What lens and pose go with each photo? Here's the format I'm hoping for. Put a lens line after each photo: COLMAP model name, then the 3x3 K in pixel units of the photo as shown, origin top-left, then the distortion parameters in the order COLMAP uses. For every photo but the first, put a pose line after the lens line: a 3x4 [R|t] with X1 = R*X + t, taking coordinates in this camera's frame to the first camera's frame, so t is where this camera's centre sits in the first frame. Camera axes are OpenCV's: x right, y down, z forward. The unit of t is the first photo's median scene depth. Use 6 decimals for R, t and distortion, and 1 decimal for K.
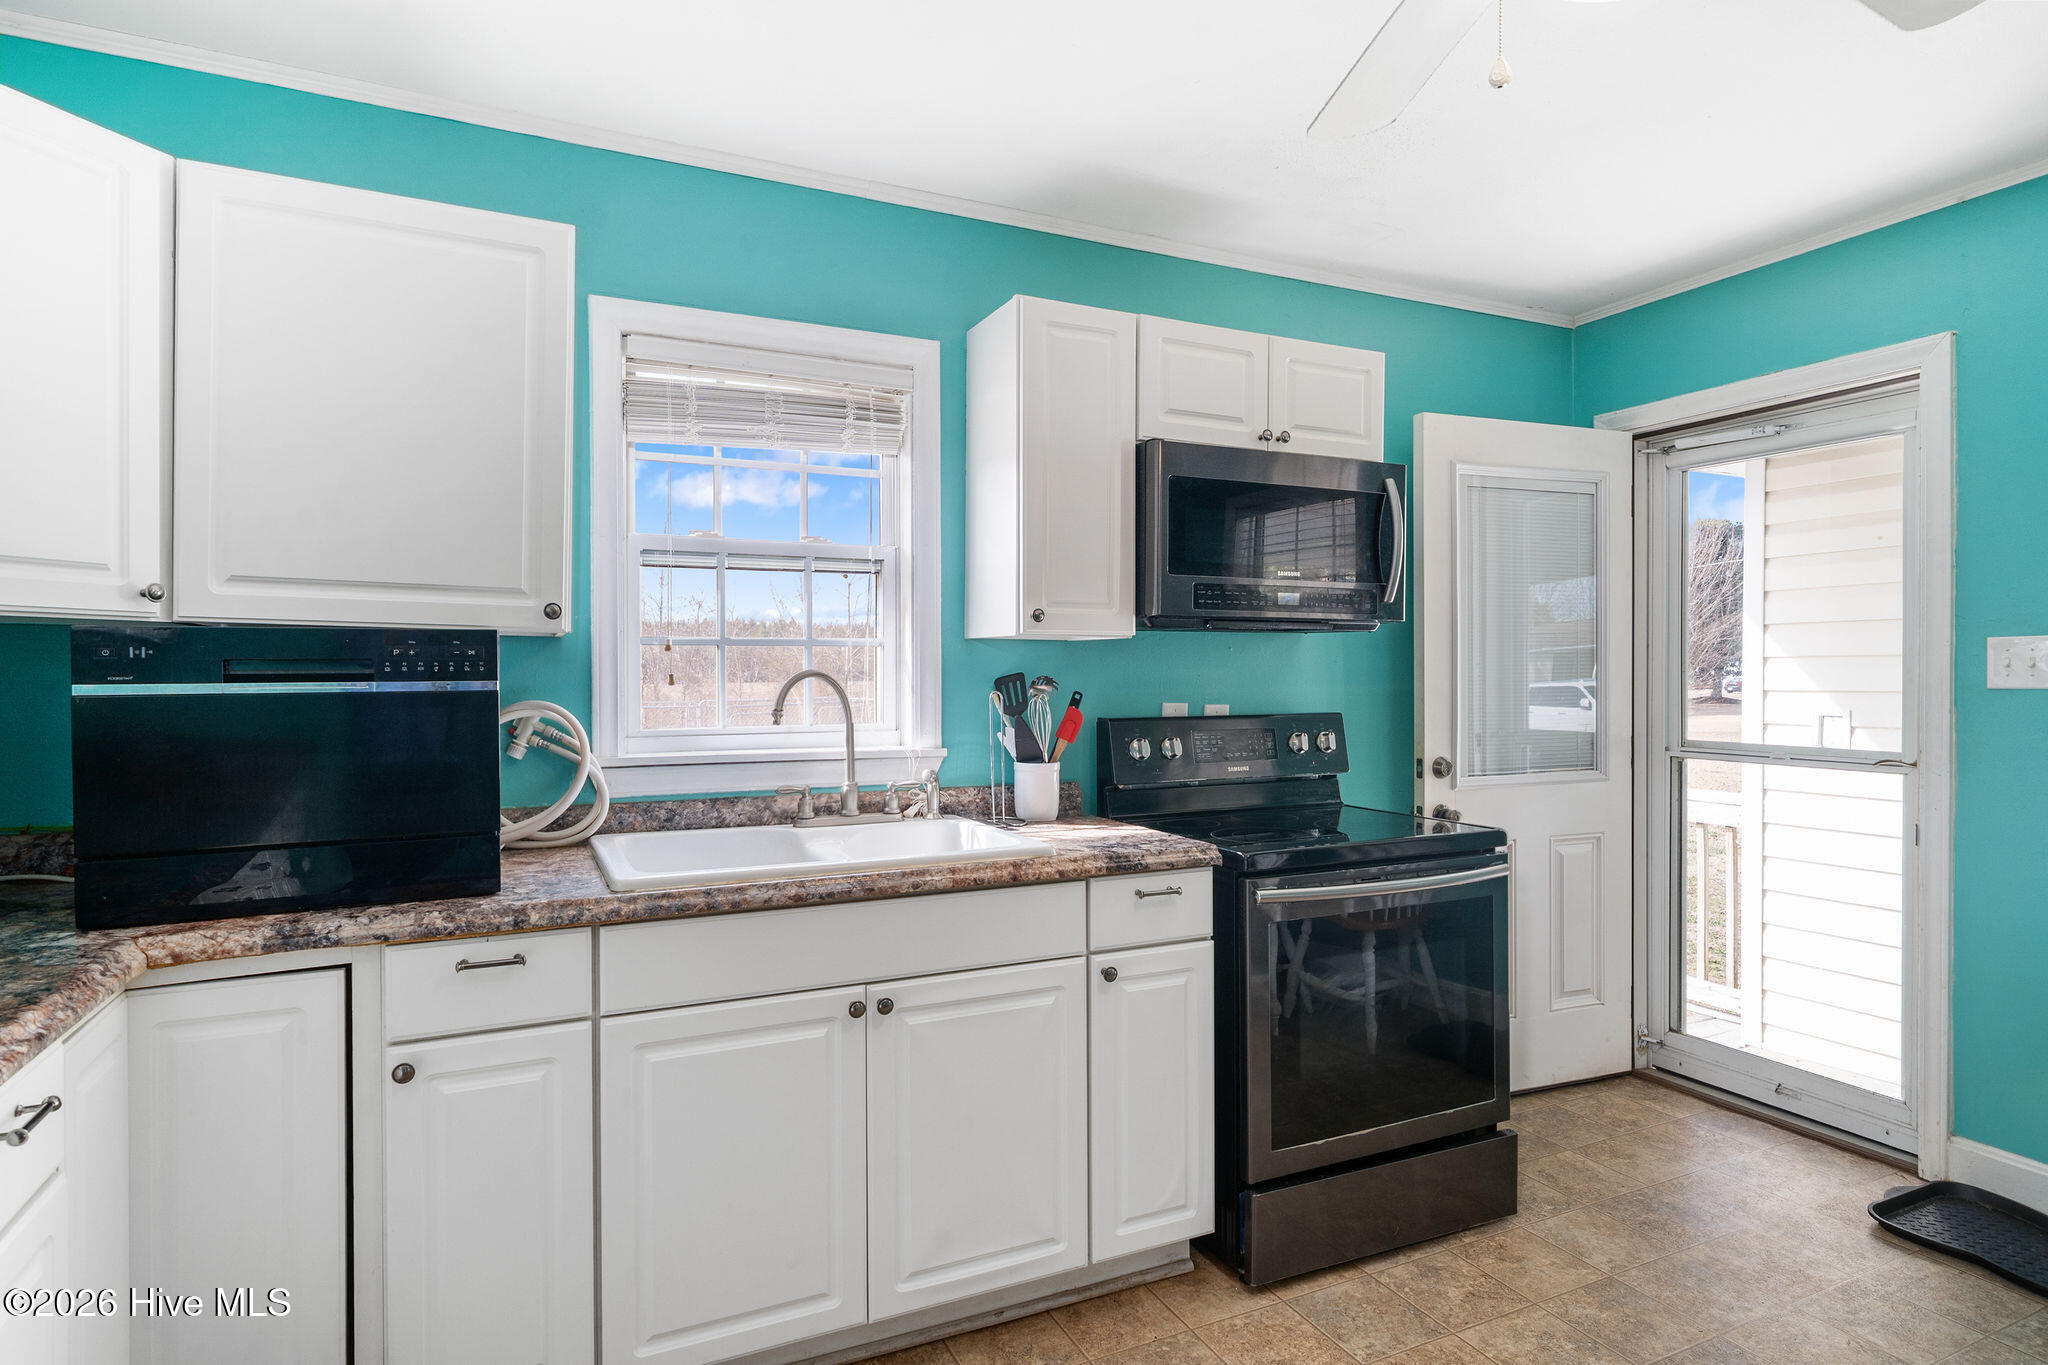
lens RADIAL K [[1093.9, 0, 1025.2], [0, 1093.9, 678.2], [0, 0, 1]] dist [0.002391, 0.000522]
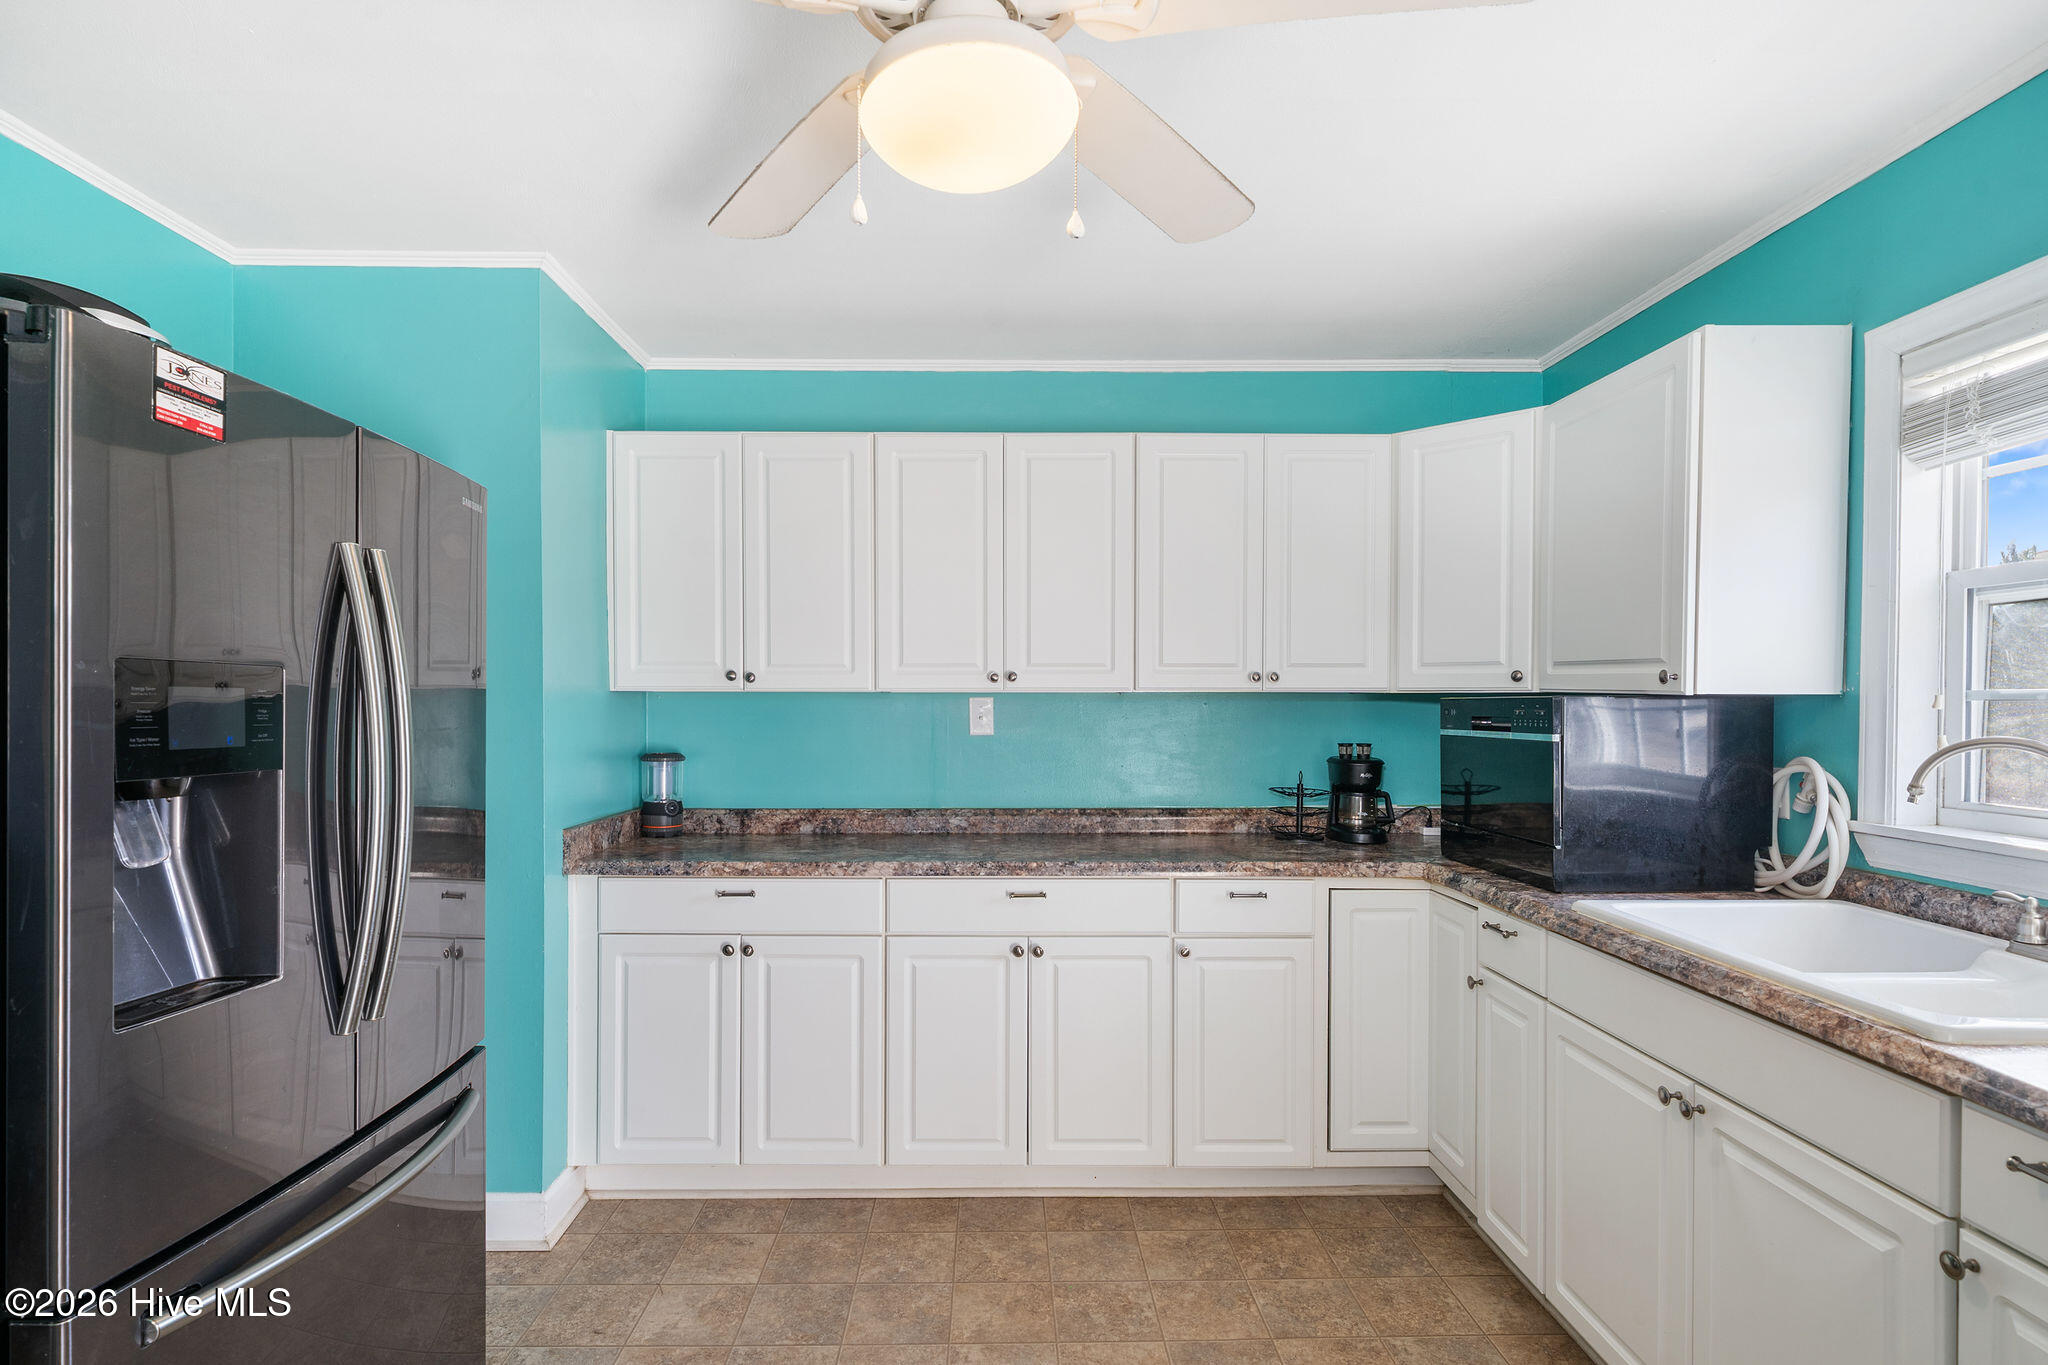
lens RADIAL K [[1039.9, 0, 1018.7], [0, 1039.9, 715.8], [0, 0, 1]] dist [-0.001240, 0.000642]
pose [[-0.406846, 0.012266, -0.913414, 0.741277], [-0.009235, 0.999804, 0.017539, -0.028786], [0.913450, 0.015571, -0.406653, 0.714862]]
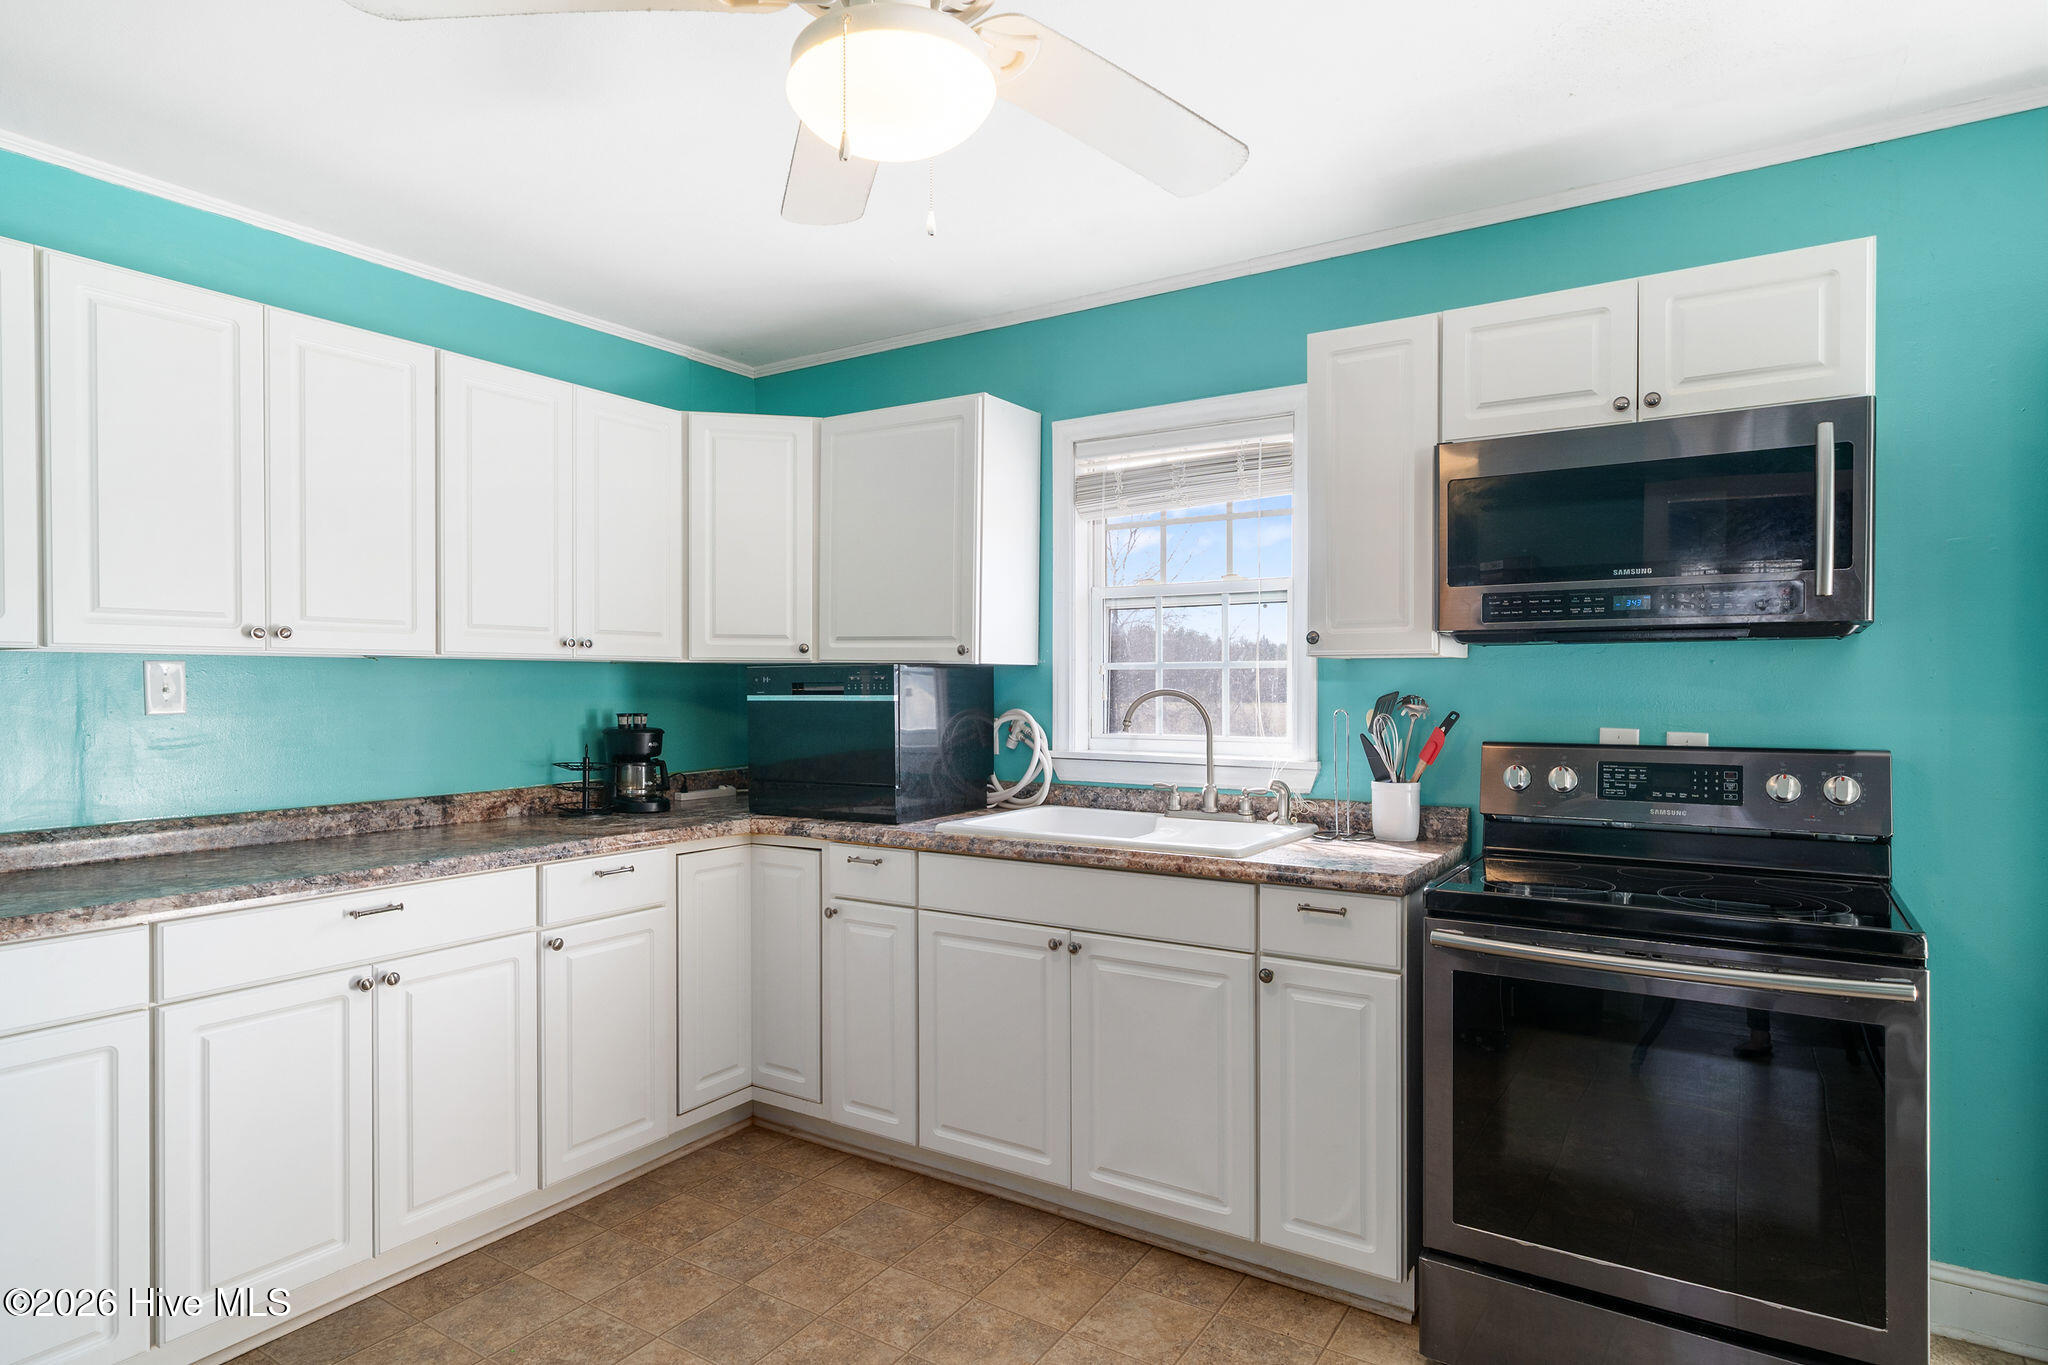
lens RADIAL K [[1109.4, 0, 1022.7], [0, 1109.4, 693.3], [0, 0, 1]] dist [0.002561, 0.001054]
pose [[0.535029, 0.006068, -0.844812, 0.807175], [-0.005929, 0.999977, 0.003427, -0.005923], [0.844813, 0.003175, 0.535052, 0.207595]]
